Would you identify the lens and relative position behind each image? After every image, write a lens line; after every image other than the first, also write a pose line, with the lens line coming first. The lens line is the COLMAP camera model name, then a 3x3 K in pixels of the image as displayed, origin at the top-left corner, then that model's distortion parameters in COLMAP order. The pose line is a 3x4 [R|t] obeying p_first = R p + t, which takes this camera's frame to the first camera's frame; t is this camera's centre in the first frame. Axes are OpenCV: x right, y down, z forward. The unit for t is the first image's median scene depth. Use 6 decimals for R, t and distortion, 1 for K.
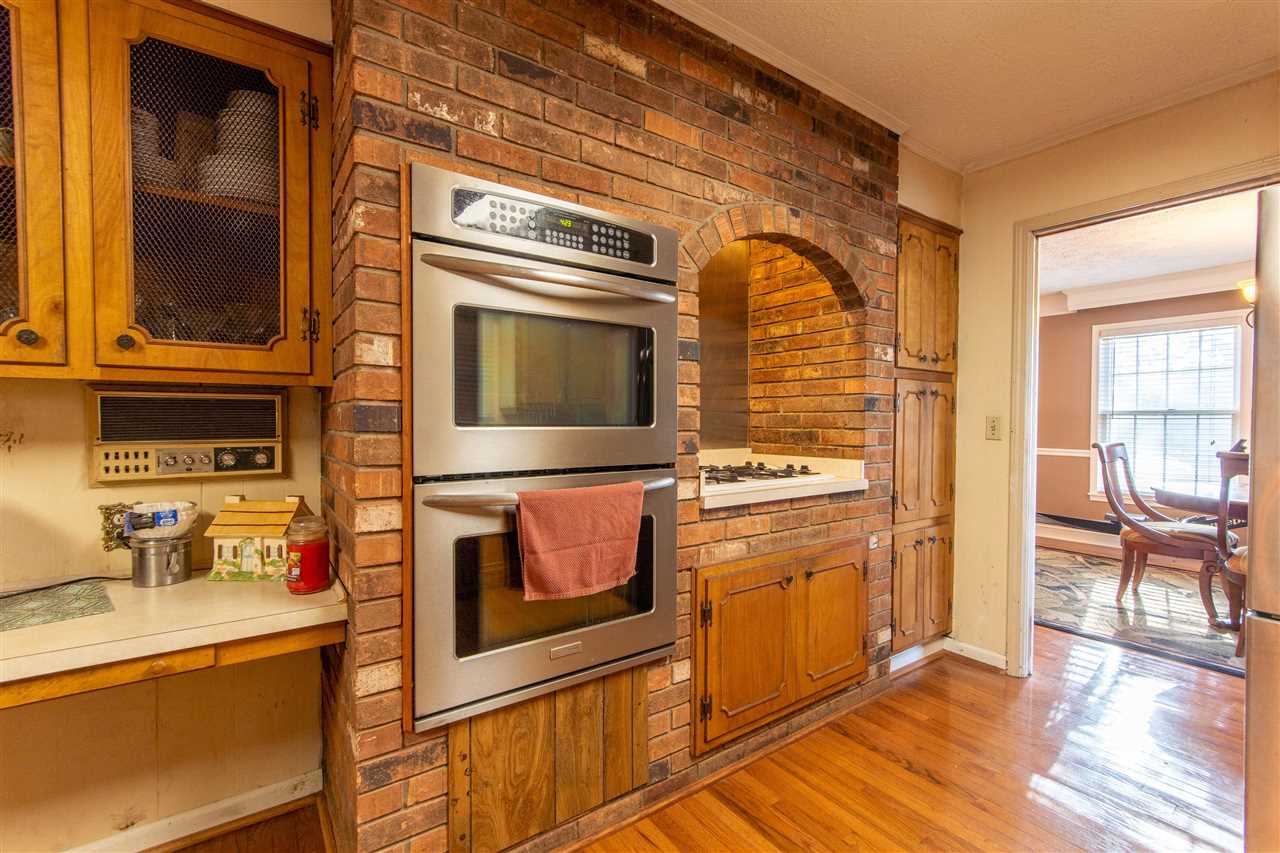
lens RADIAL K [[558.6, 0, 635.9], [0, 558.6, 430.3], [0, 0, 1]] dist [0.000595, 0.000590]
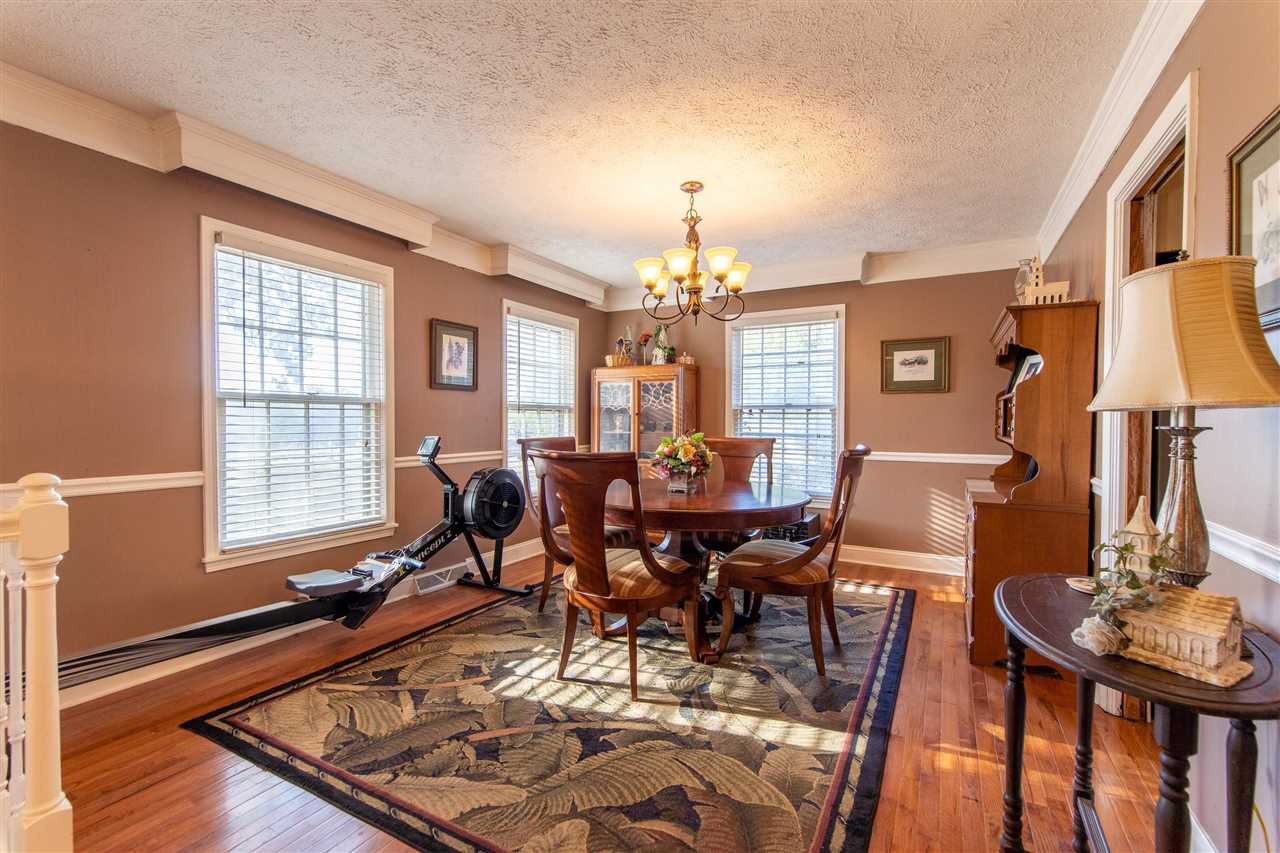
lens RADIAL K [[558.6, 0, 638.1], [0, 558.6, 425.4], [0, 0, 1]] dist [0.000595, 0.000590]
pose [[-0.425241, -0.023102, 0.904785, 0.306275], [0.005601, 0.999588, 0.028154, -0.023694], [-0.905063, 0.017040, -0.424936, 1.293743]]
